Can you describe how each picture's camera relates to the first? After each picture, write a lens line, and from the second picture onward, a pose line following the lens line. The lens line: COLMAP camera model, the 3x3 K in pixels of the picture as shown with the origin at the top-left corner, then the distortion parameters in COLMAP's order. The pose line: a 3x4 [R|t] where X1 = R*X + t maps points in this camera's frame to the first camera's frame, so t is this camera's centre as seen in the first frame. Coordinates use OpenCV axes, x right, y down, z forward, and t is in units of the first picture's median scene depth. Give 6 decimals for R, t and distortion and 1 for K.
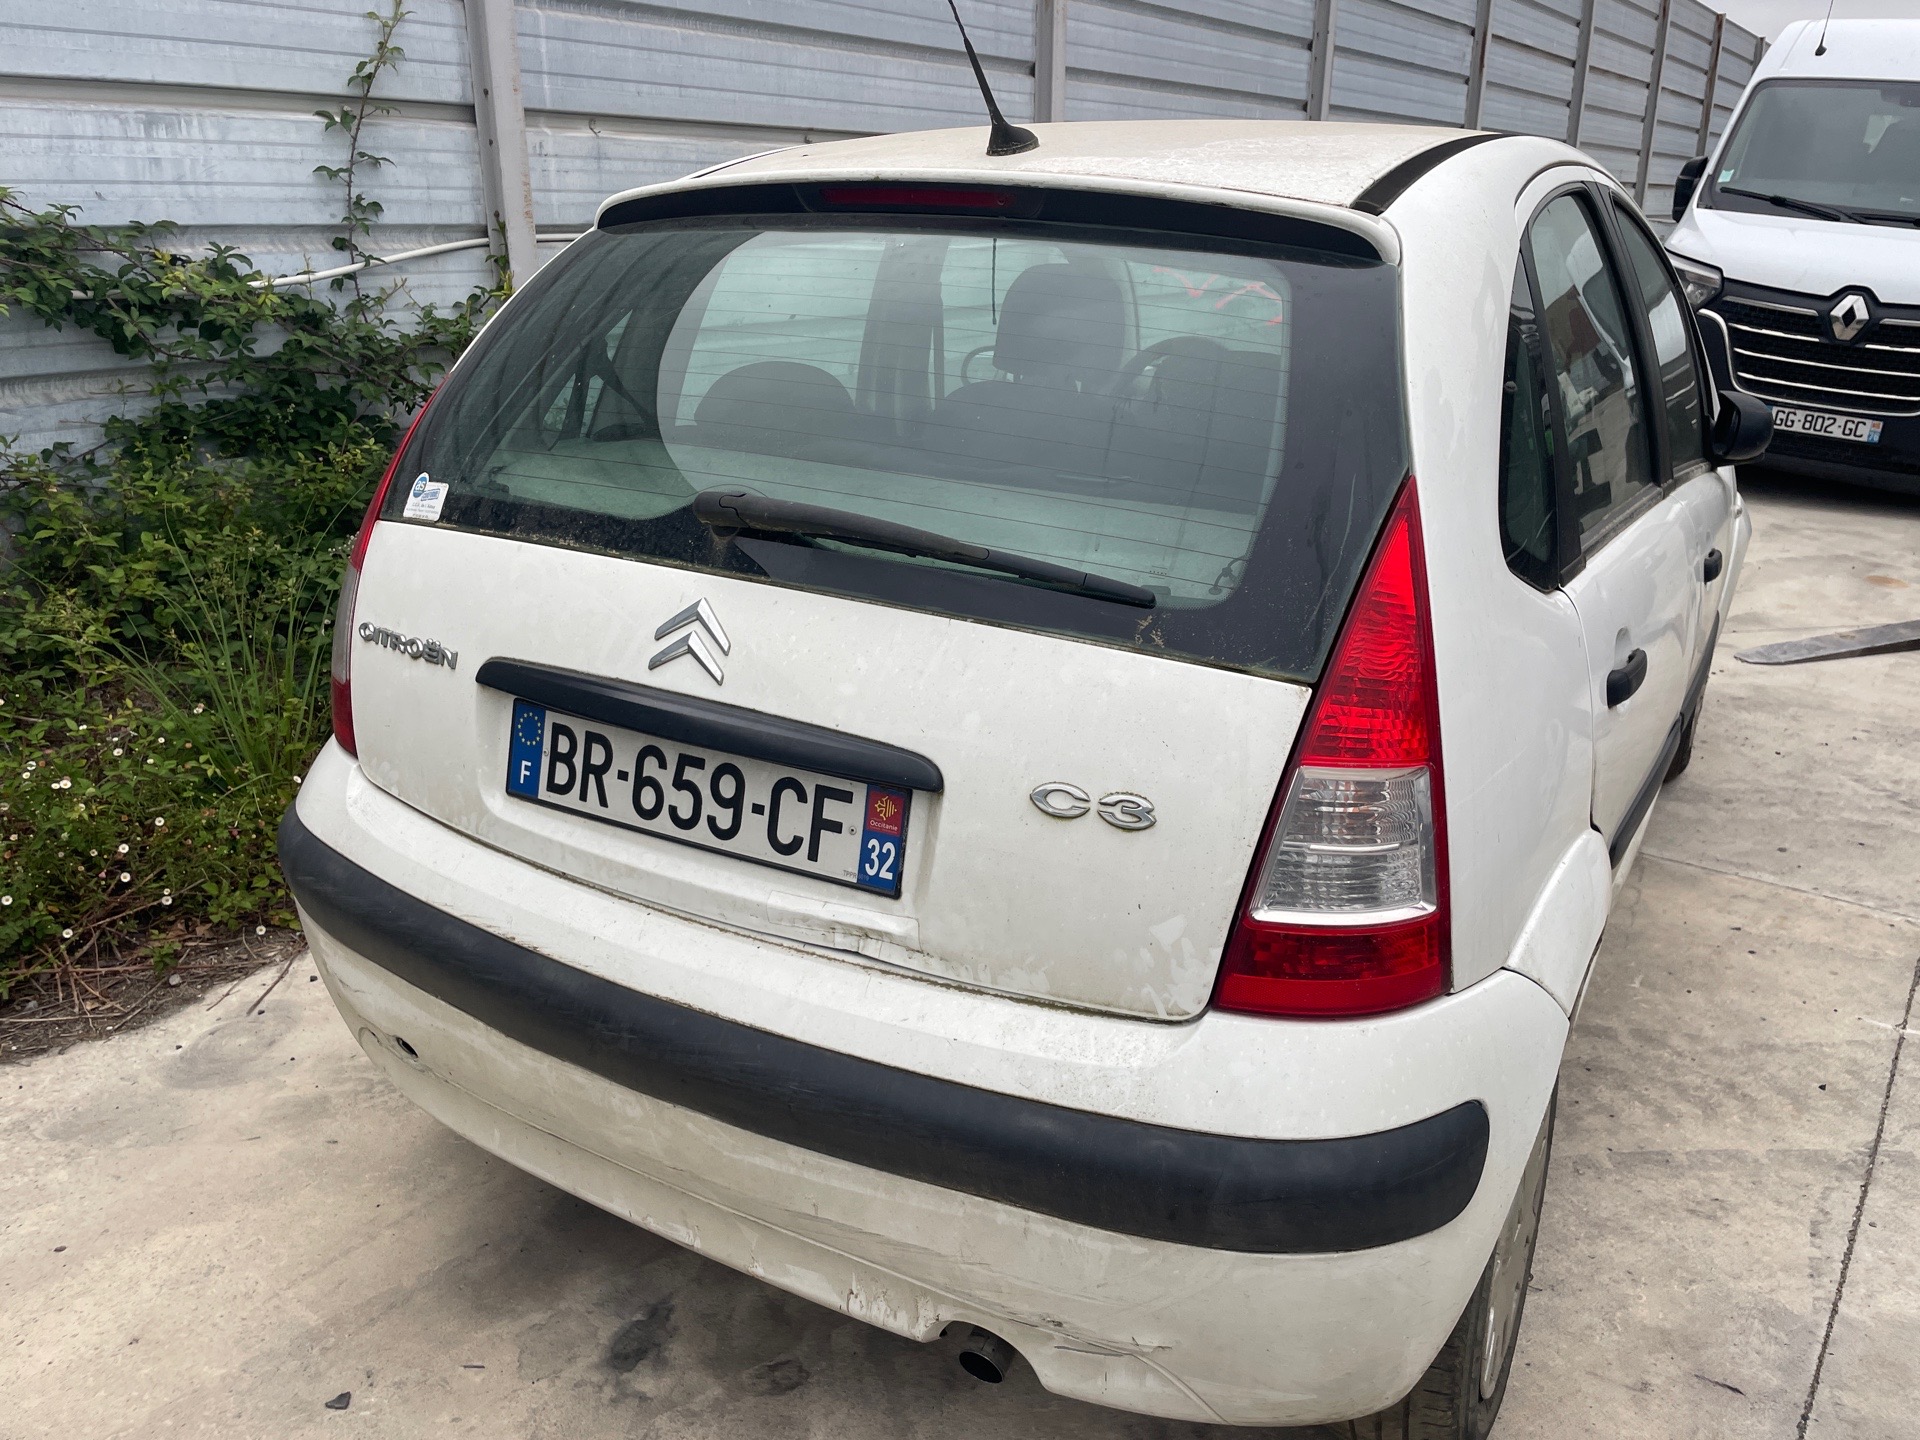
lens RADIAL K [[1449.6, 0, 962.9], [0, 1449.6, 701.1], [0, 0, 1]] dist [0.086869, -0.111231]
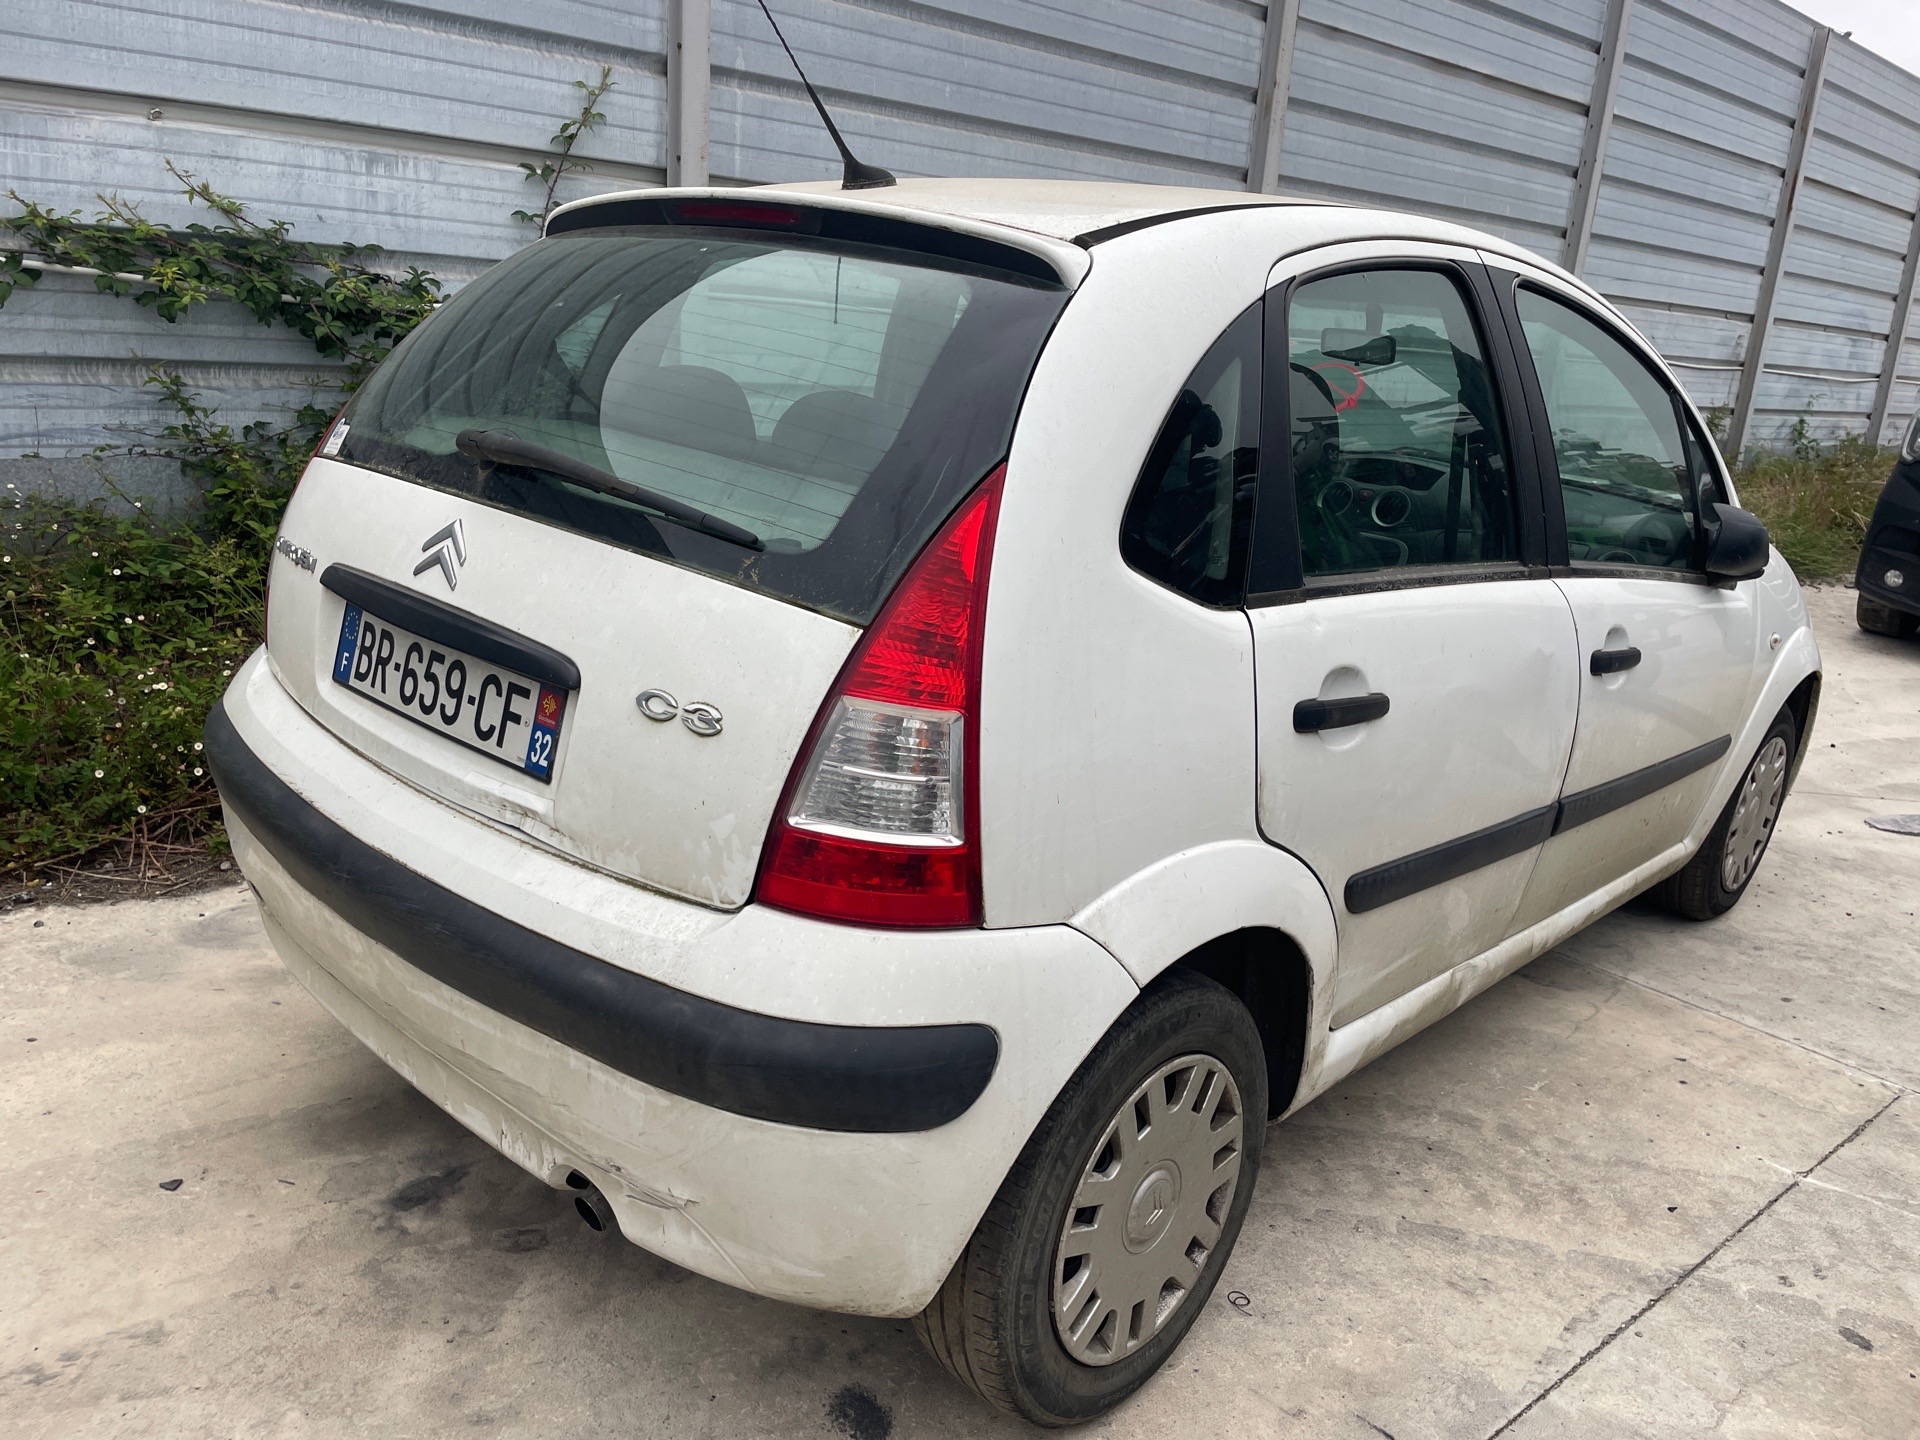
lens RADIAL K [[1449.5, 0, 971.2], [0, 1449.5, 735.1], [0, 0, 1]] dist [0.085362, -0.111537]
pose [[0.972959, 0.127773, -0.192418, 0.450557], [-0.137018, 0.989933, -0.035477, 0.083011], [0.185947, 0.060883, 0.980672, -0.075618]]
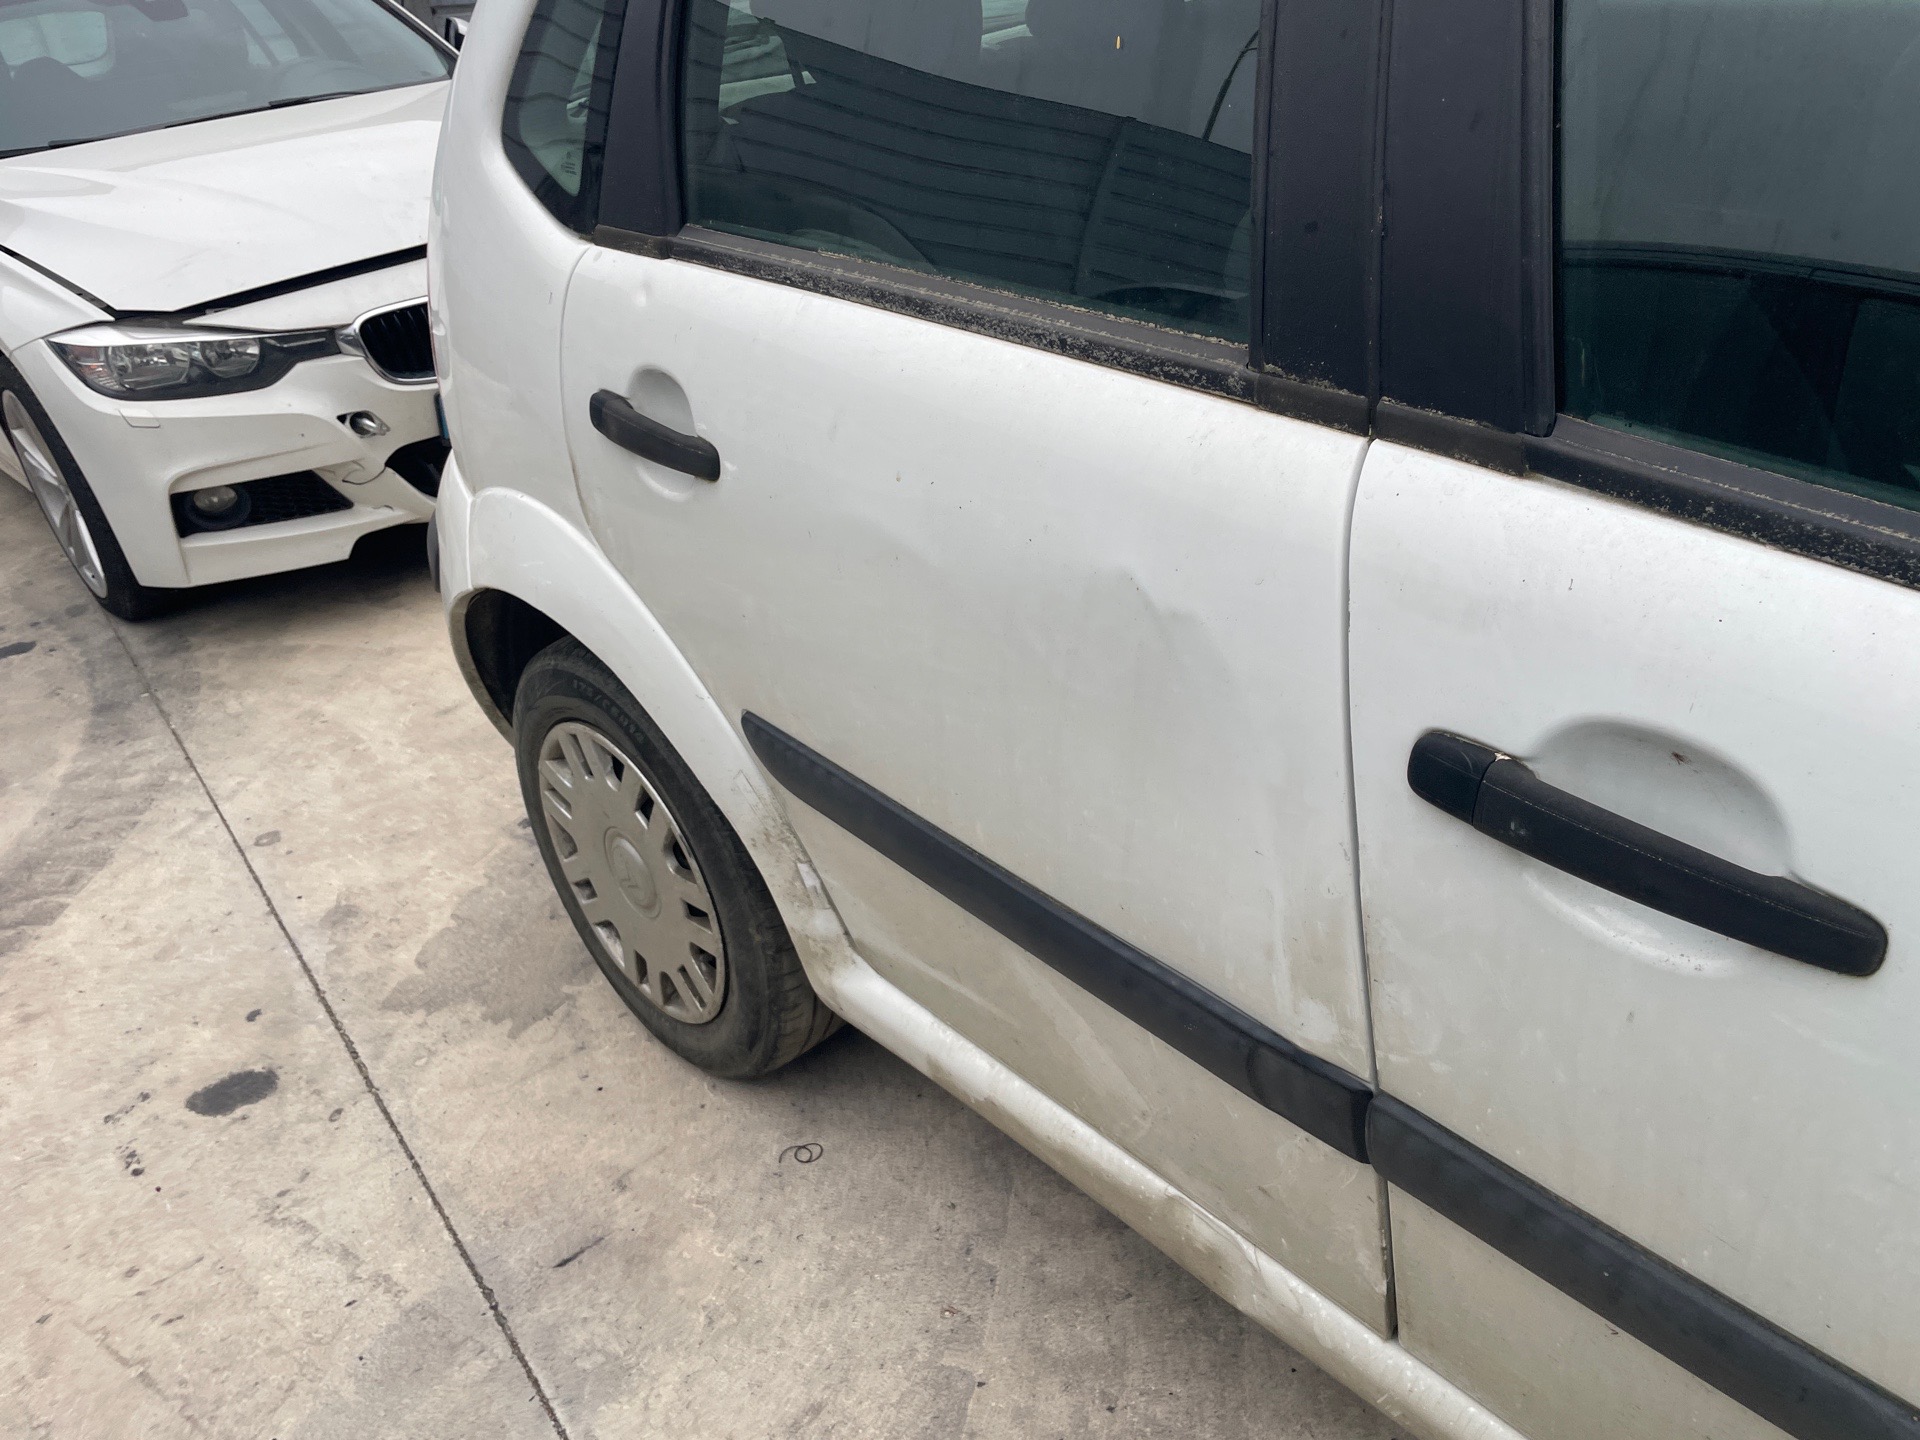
lens RADIAL K [[1449.6, 0, 962.9], [0, 1449.6, 701.1], [0, 0, 1]] dist [0.086869, -0.111231]
pose [[-0.302112, 0.473042, -0.827623, 1.198534], [-0.207405, 0.814776, 0.541409, -0.370969], [0.930436, 0.335219, -0.148043, 1.464913]]
